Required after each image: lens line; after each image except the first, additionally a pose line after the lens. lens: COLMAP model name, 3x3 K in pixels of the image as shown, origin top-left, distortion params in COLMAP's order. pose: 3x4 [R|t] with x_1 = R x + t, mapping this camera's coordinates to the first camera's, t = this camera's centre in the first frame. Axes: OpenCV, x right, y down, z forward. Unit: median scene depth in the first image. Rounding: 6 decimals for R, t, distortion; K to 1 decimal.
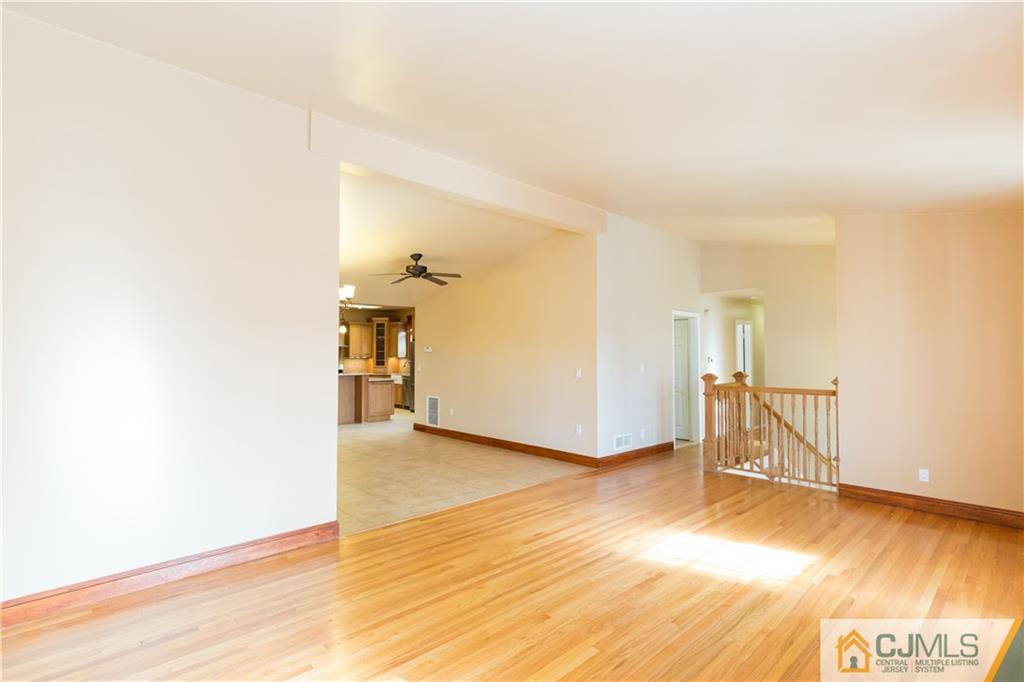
lens RADIAL K [[484.6, 0, 513.3], [0, 484.6, 337.4], [0, 0, 1]] dist [0.001484, 0.000120]
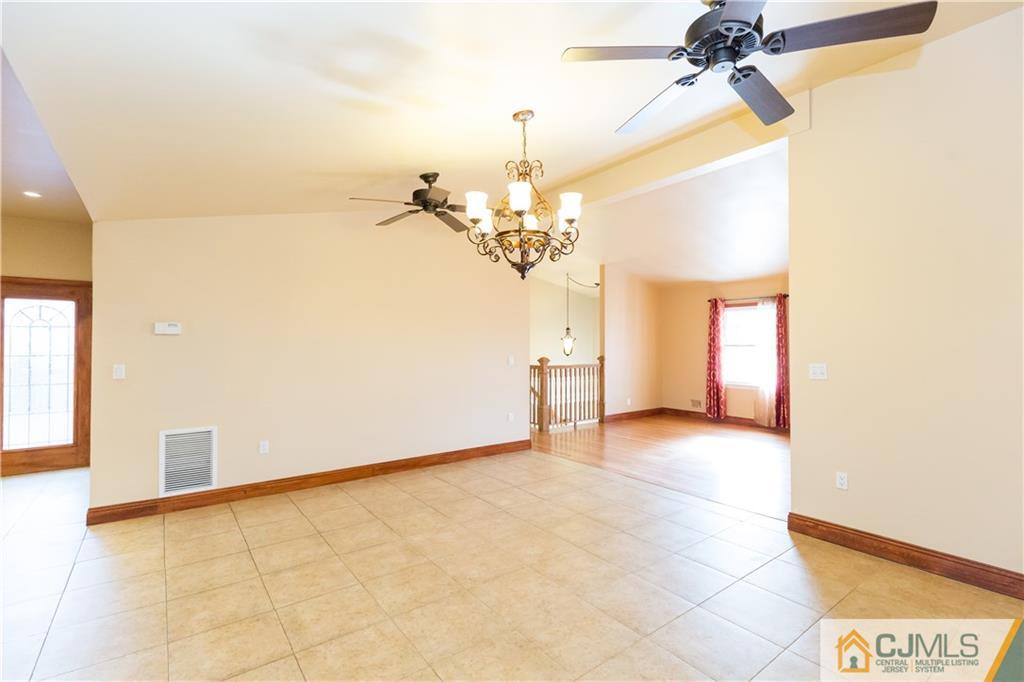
lens RADIAL K [[469.9, 0, 522.8], [0, 469.9, 336.4], [0, 0, 1]] dist [0.002183, 0.000209]
pose [[0.091279, 0.019136, 0.995642, -0.877717], [-0.036259, 0.999216, -0.015881, 0.040942], [-0.995165, -0.034651, 0.091901, 0.945047]]
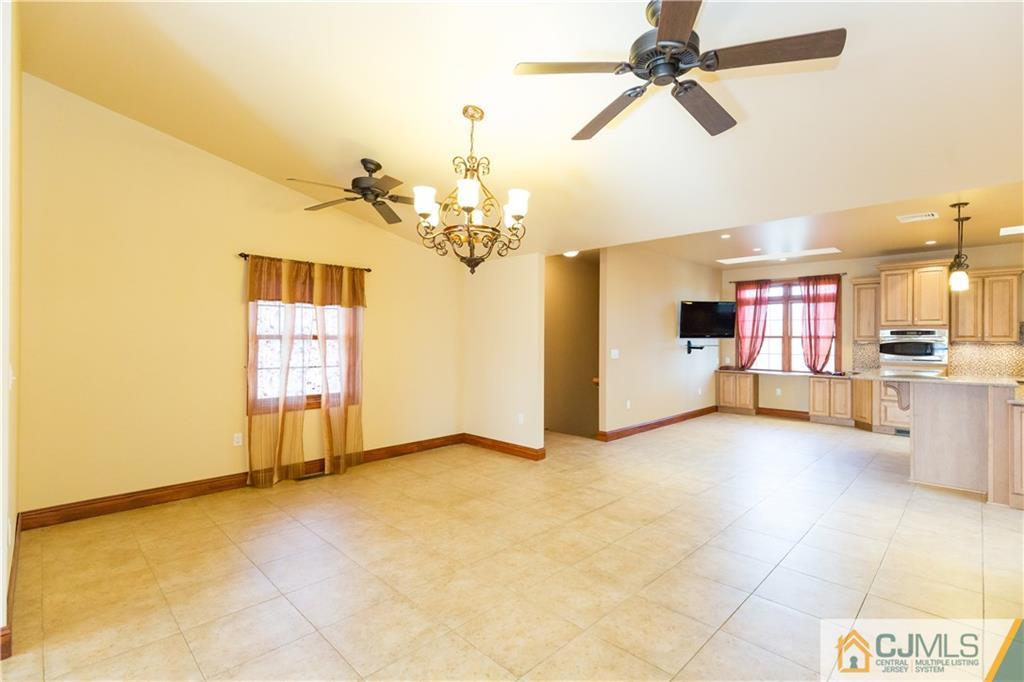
lens RADIAL K [[469.9, 0, 522.8], [0, 469.9, 336.4], [0, 0, 1]] dist [0.002183, 0.000209]
pose [[0.053758, -0.000880, -0.998554, 0.108278], [0.030145, 0.999545, 0.000742, 0.041726], [0.998099, -0.030141, 0.053760, 1.016037]]
